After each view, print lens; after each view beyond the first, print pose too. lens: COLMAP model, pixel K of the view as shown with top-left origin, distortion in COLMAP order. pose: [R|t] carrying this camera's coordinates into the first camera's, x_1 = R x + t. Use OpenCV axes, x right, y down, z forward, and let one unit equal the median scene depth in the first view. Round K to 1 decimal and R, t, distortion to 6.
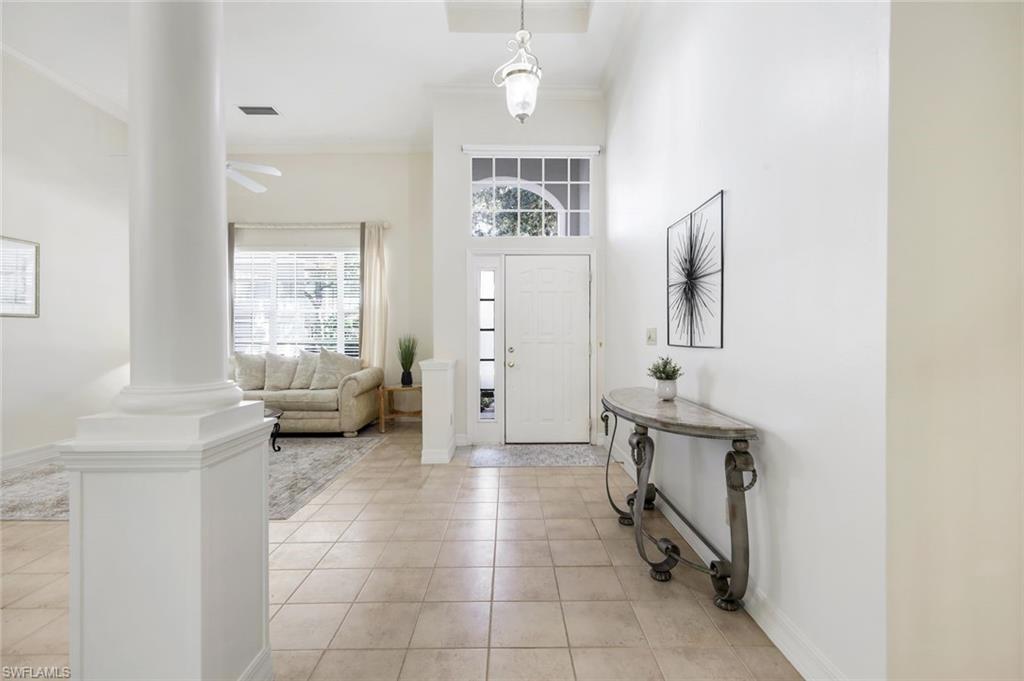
lens RADIAL K [[459.3, 0, 511.9], [0, 459.3, 336.5], [0, 0, 1]] dist [0.001809, 0.000319]
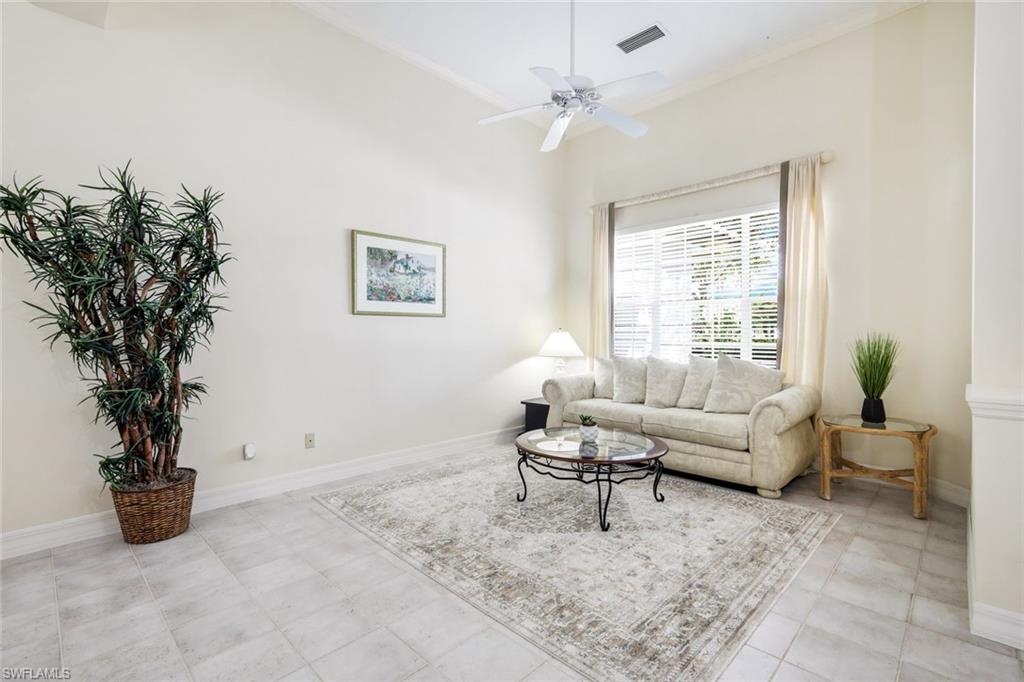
lens RADIAL K [[459.3, 0, 511.9], [0, 459.3, 337.0], [0, 0, 1]] dist [0.001809, 0.000319]
pose [[0.705618, 0.006559, -0.708562, -0.151424], [-0.004928, 0.999978, 0.004349, -0.000707], [0.708575, 0.000423, 0.705635, 0.299336]]
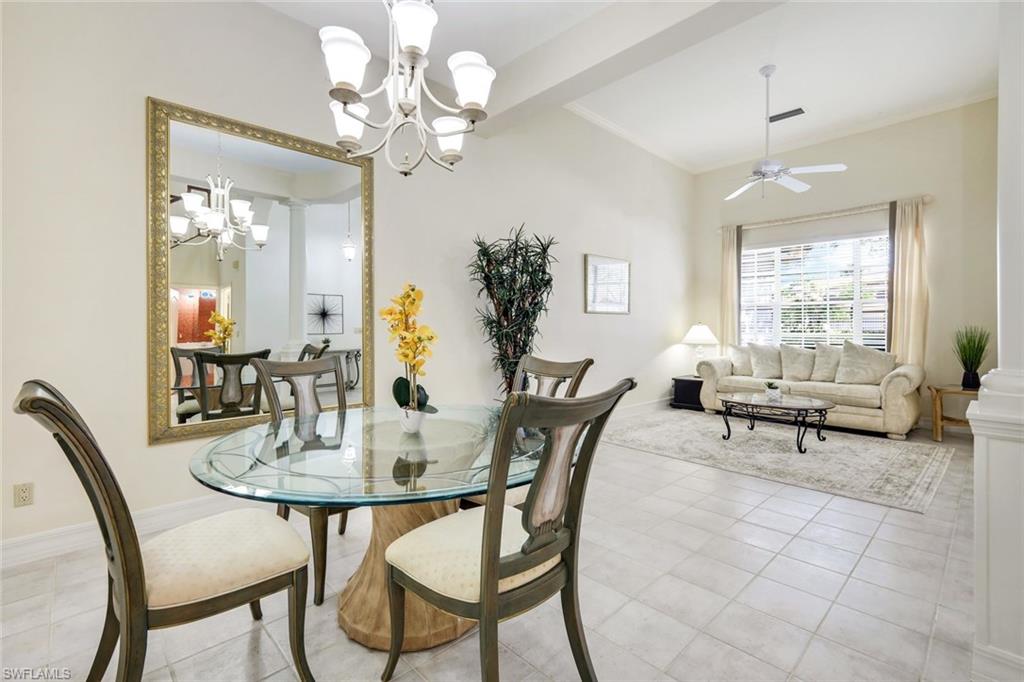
lens RADIAL K [[461.0, 0, 500.2], [0, 461.0, 324.8], [0, 0, 1]] dist [0.000182, 0.000143]
pose [[0.674635, 0.000897, -0.738151, -0.201748], [-0.005597, 0.999977, -0.003900, -0.000654], [0.738130, 0.006762, 0.674625, -0.191969]]
